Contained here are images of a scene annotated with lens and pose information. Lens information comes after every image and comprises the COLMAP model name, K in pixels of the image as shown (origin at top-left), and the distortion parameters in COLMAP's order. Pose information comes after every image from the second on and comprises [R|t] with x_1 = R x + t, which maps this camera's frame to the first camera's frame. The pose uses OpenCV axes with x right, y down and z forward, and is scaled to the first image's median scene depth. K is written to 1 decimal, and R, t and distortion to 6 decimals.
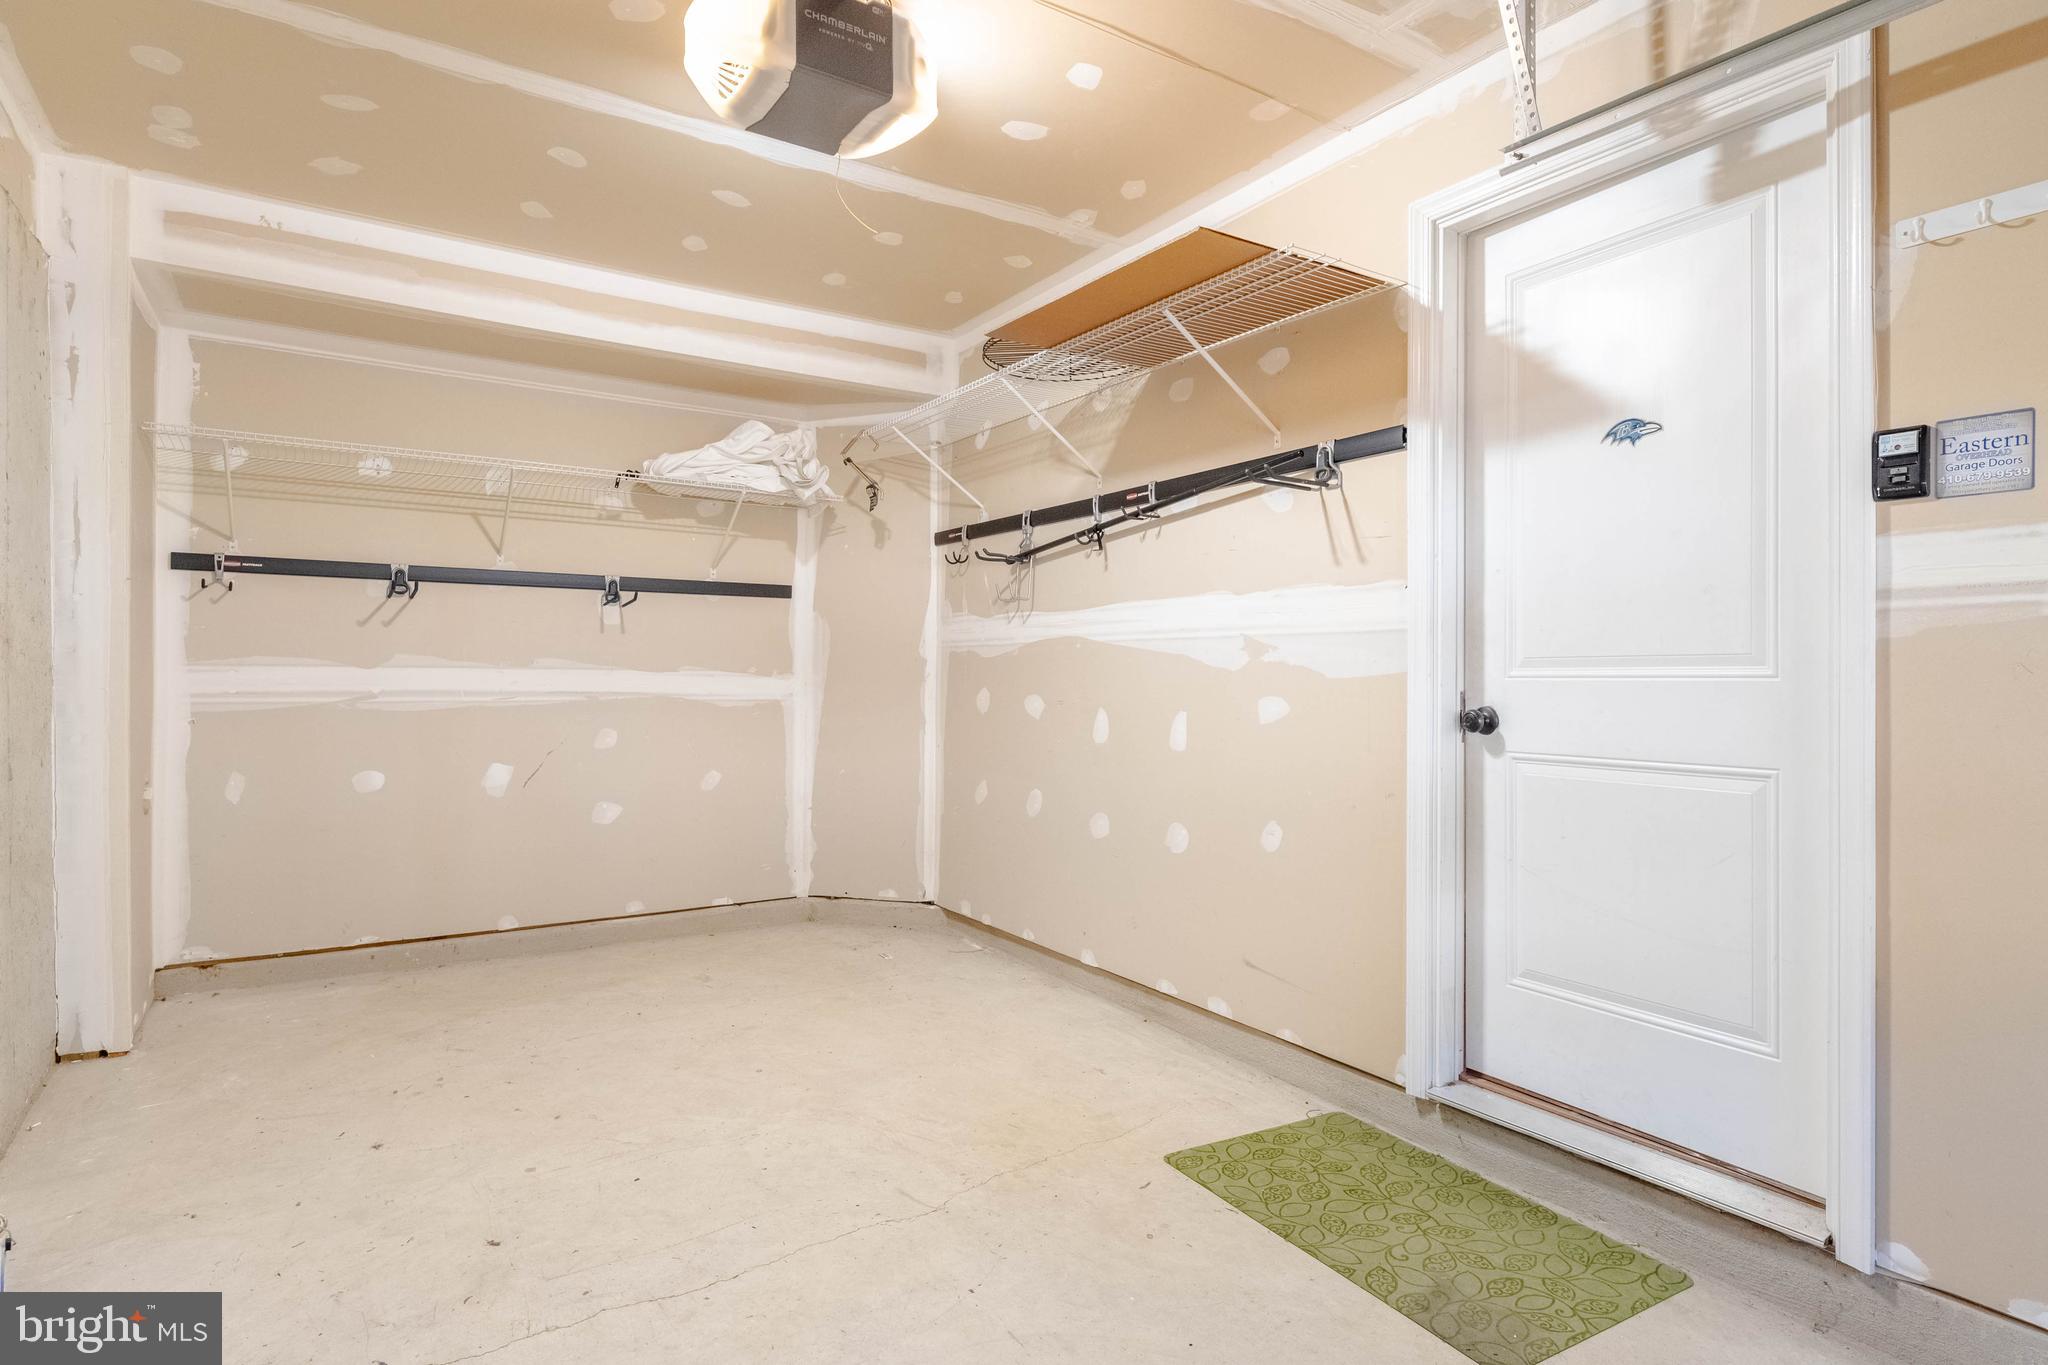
lens RADIAL K [[1101.3, 0, 1024.0], [0, 1101.3, 682.5], [0, 0, 1]] dist [0.003342, -0.007370]
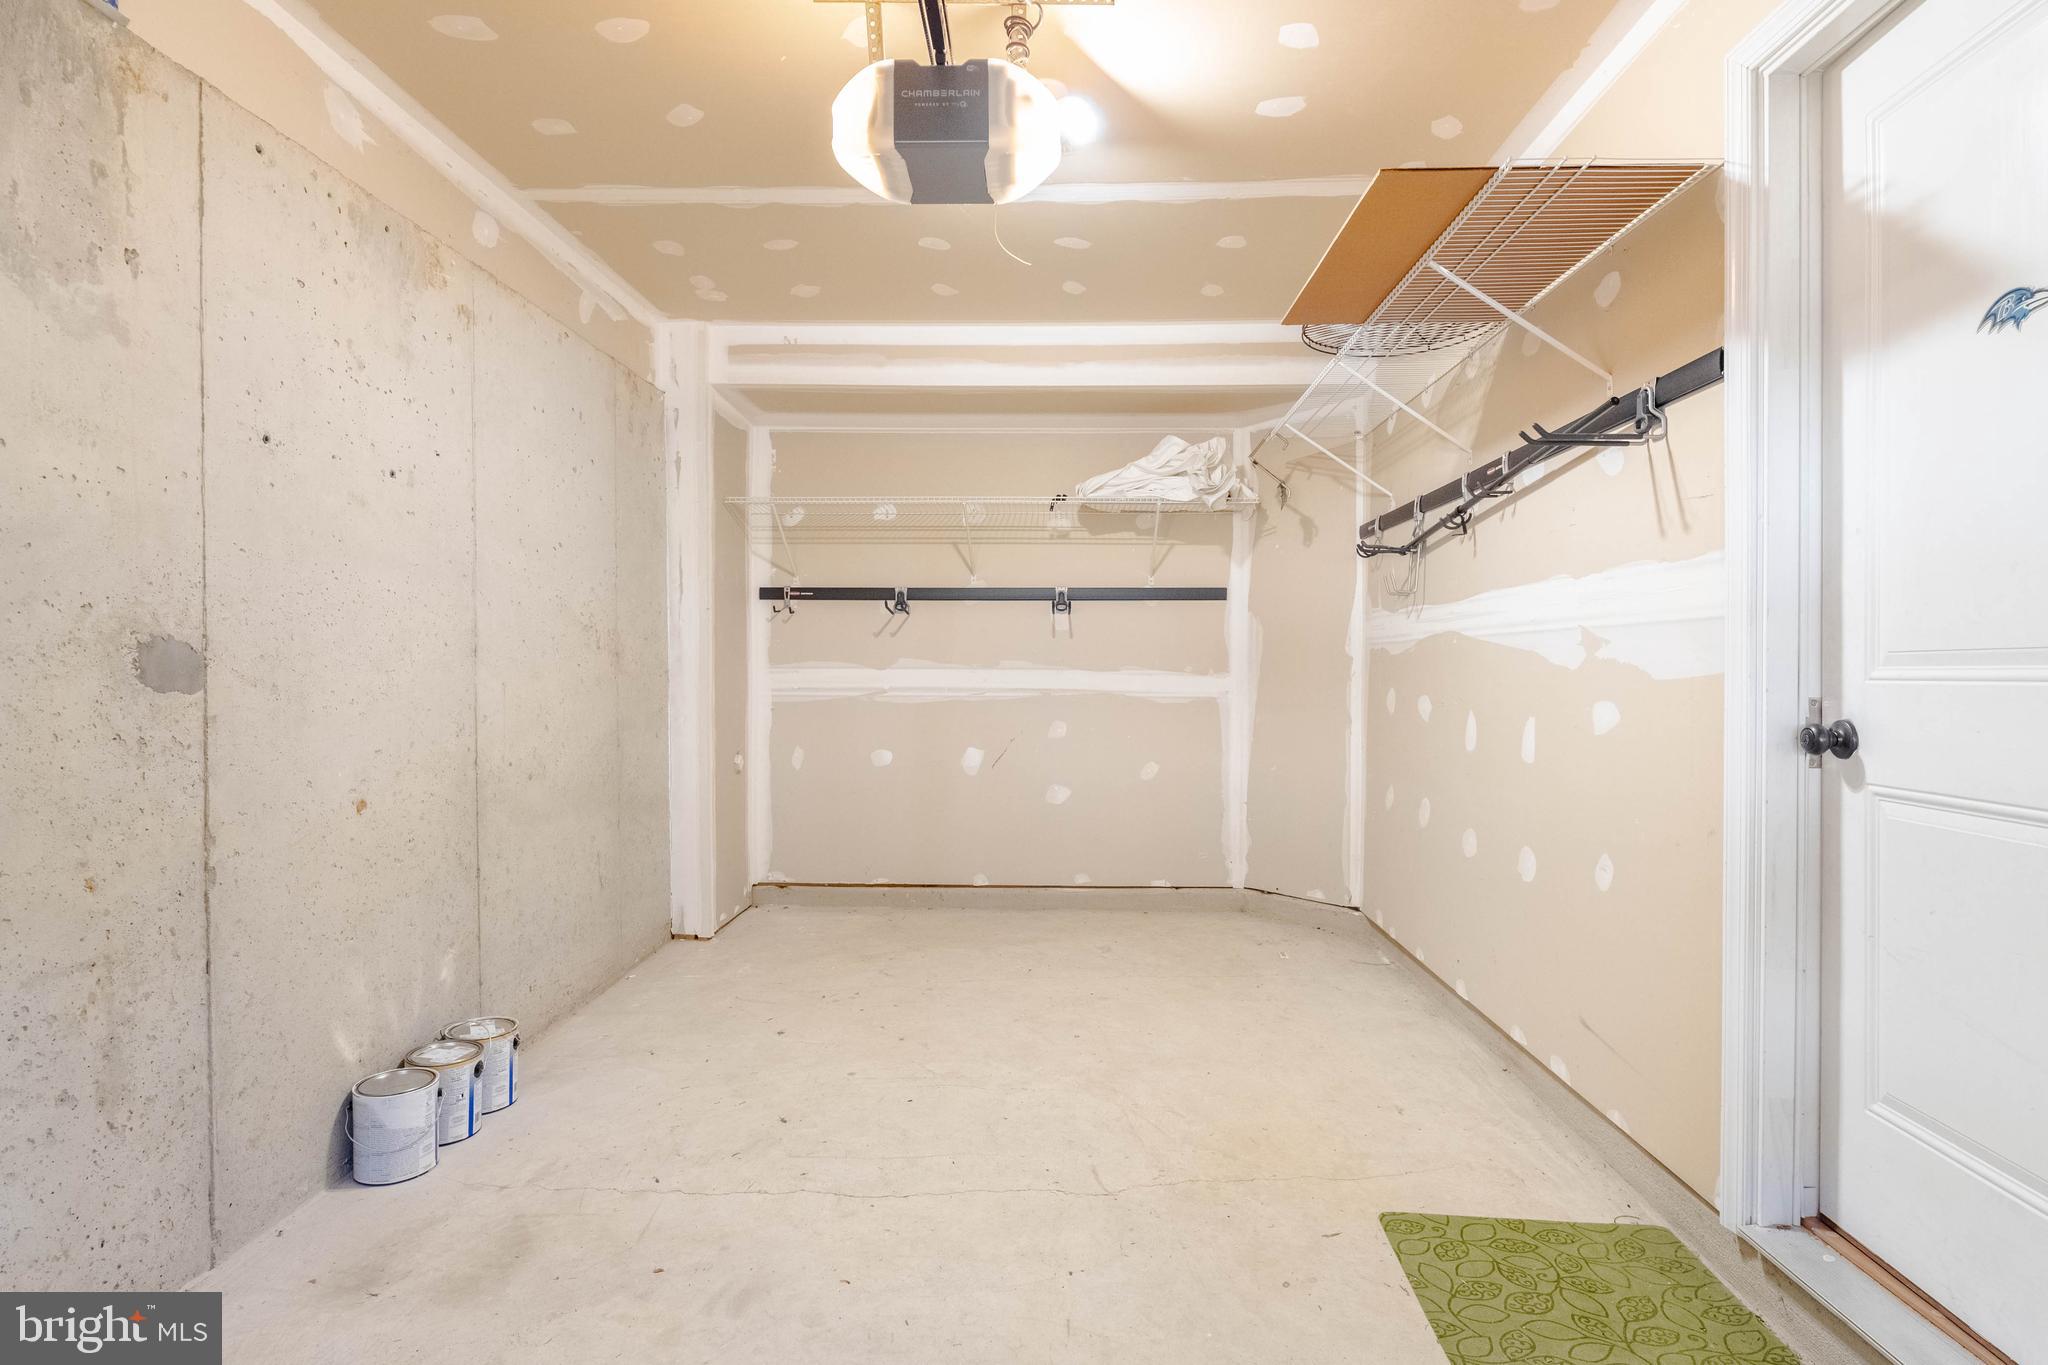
lens RADIAL K [[1060.9, 0, 1024.0], [0, 1060.9, 682.5], [0, 0, 1]] dist [0.002542, -0.009515]
pose [[0.817874, 0.002924, -0.575391, 0.300272], [-0.000197, 0.999988, 0.004802, -0.004631], [0.575398, -0.003814, 0.817865, 0.099510]]
